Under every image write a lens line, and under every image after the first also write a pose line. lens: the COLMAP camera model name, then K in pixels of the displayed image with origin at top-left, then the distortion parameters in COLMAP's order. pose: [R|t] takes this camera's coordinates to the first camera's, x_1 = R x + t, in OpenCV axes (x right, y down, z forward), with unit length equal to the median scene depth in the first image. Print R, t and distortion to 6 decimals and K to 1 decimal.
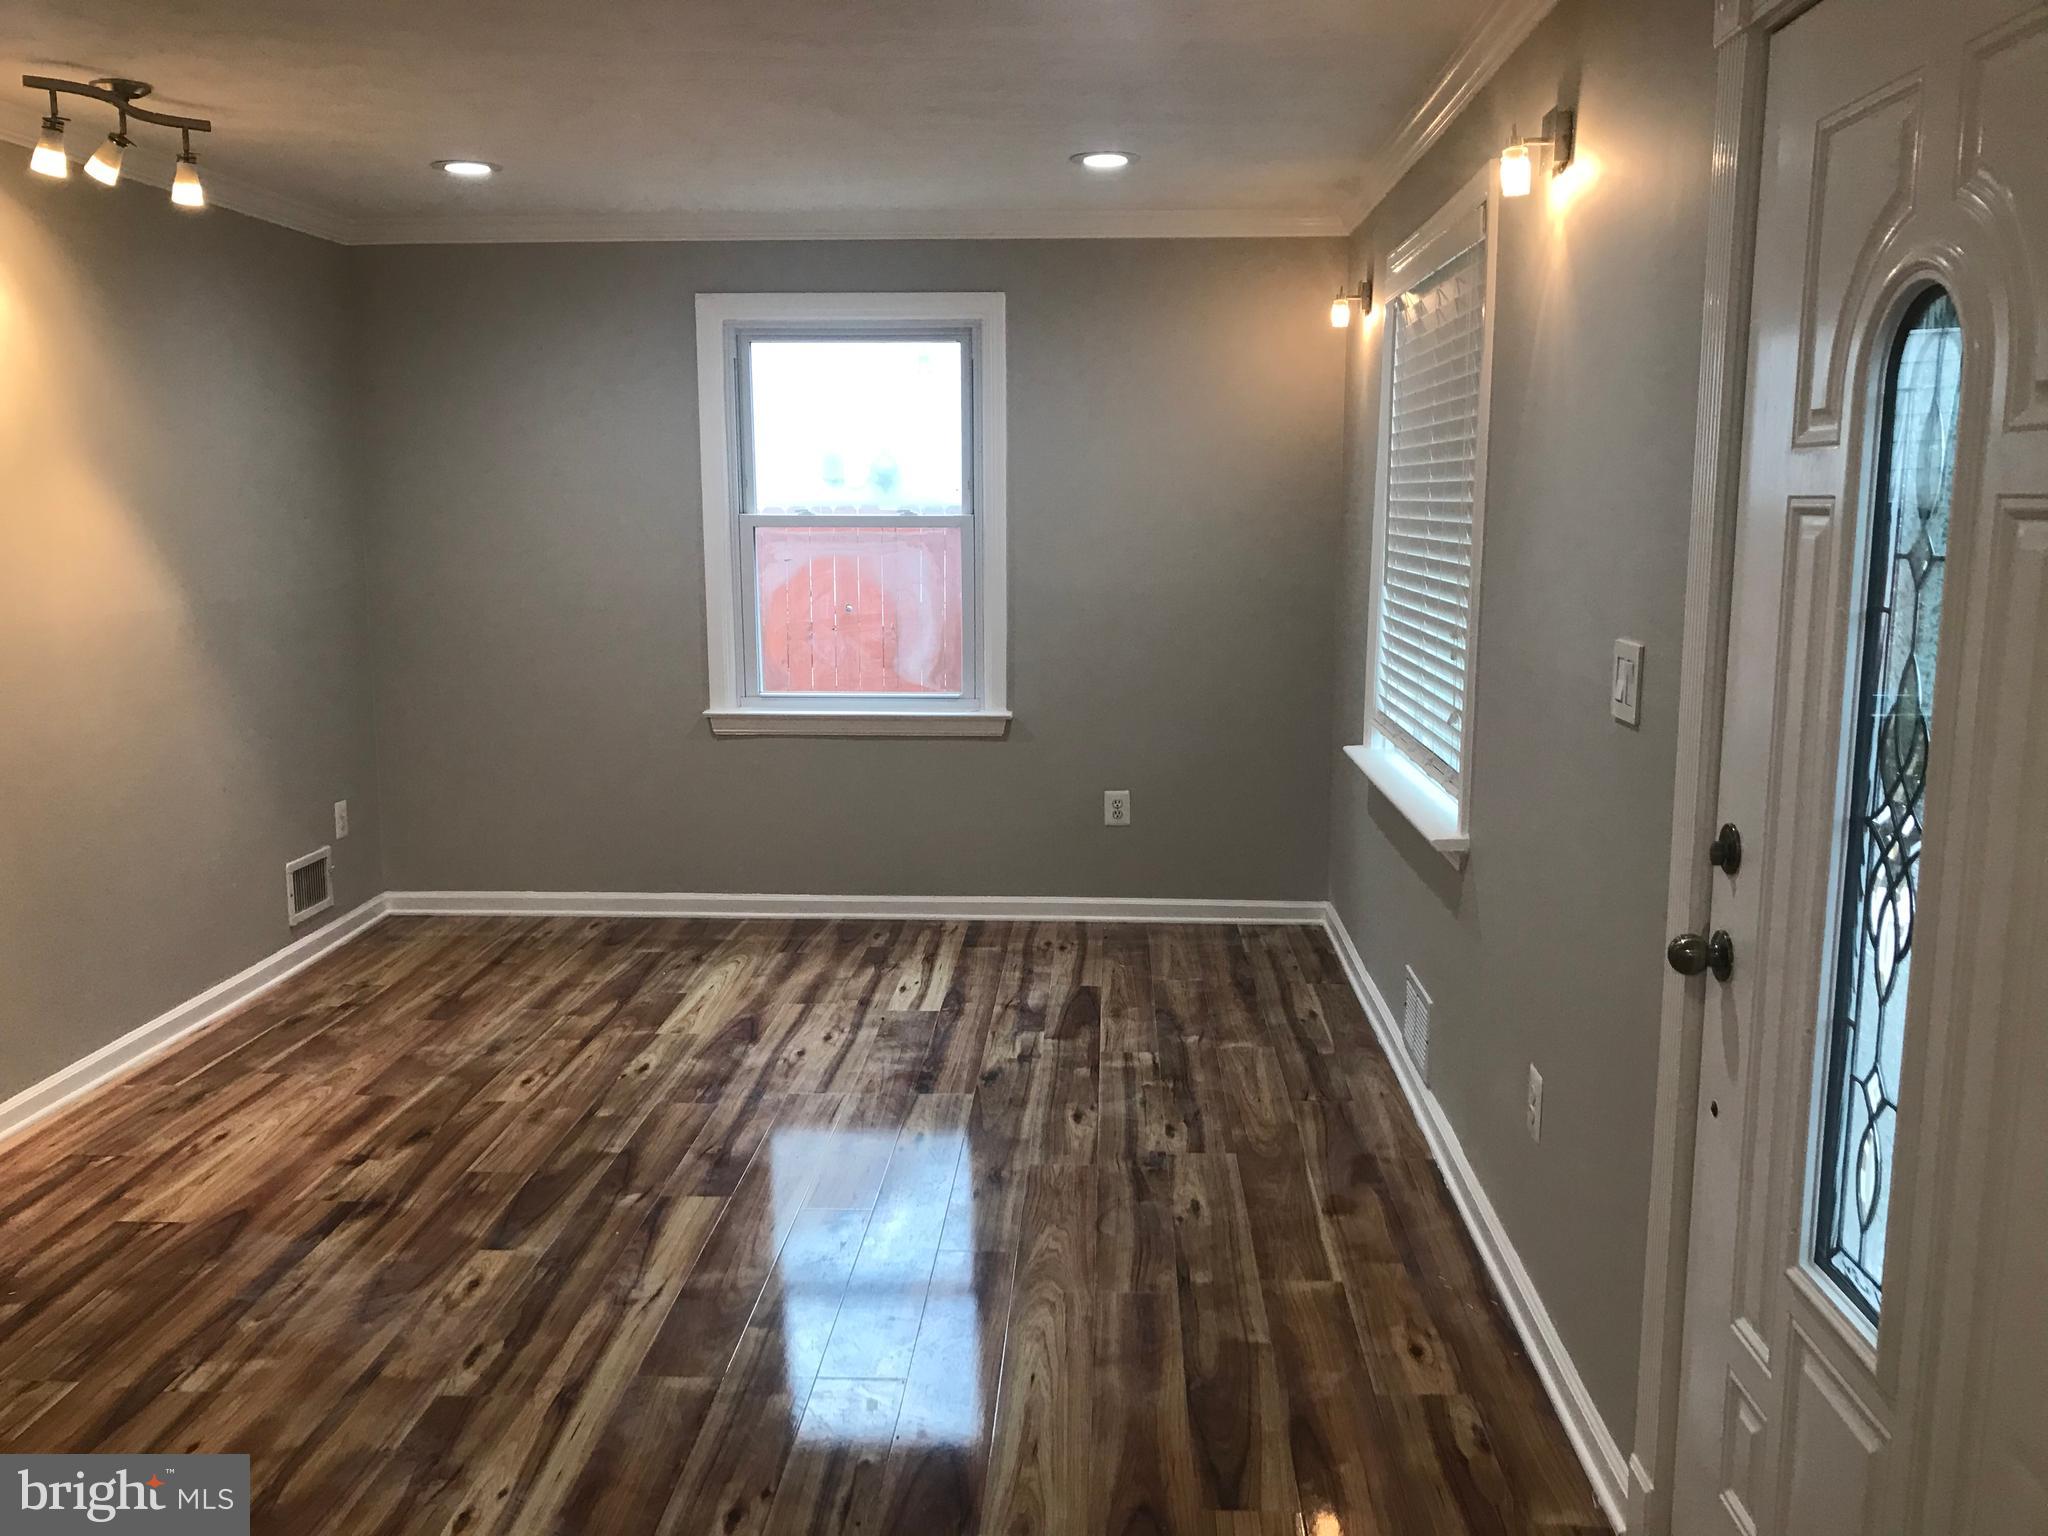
lens RADIAL K [[1690.8, 0, 1021.3], [0, 1690.8, 773.9], [0, 0, 1]] dist [0.051091, -0.059465]
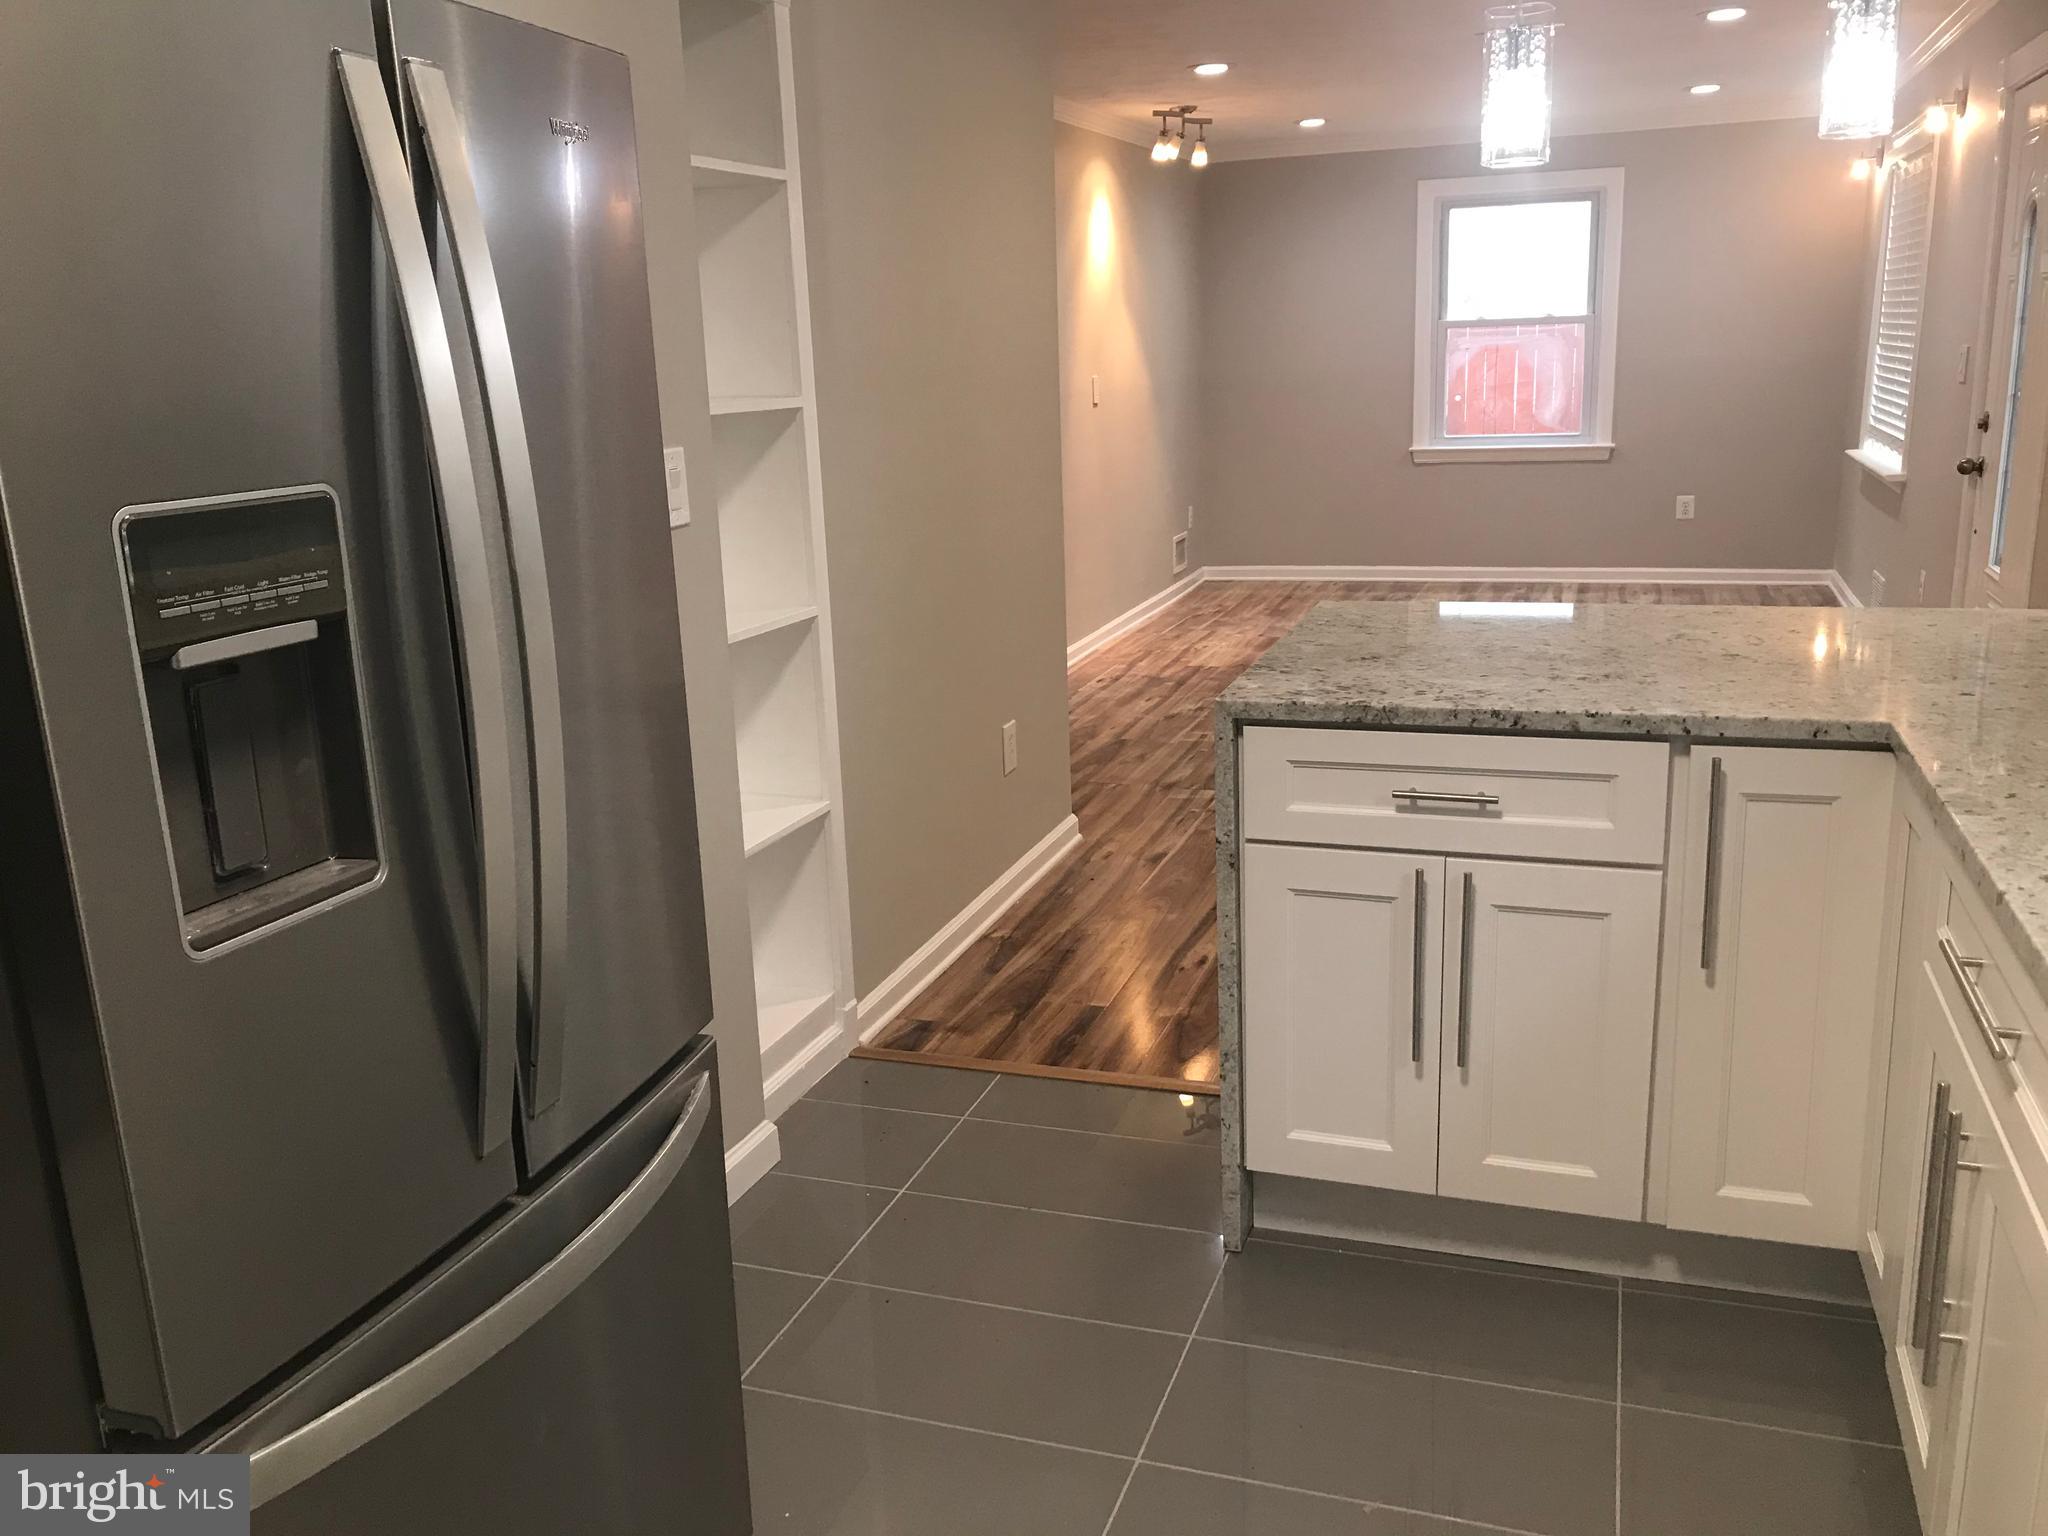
lens RADIAL K [[1690.8, 0, 1031.9], [0, 1690.8, 763.2], [0, 0, 1]] dist [0.051091, -0.059465]
pose [[0.960648, 0.033097, -0.275790, -0.081885], [-0.008416, 0.995888, 0.090197, 0.122623], [0.277641, -0.084326, 0.956977, -0.683186]]
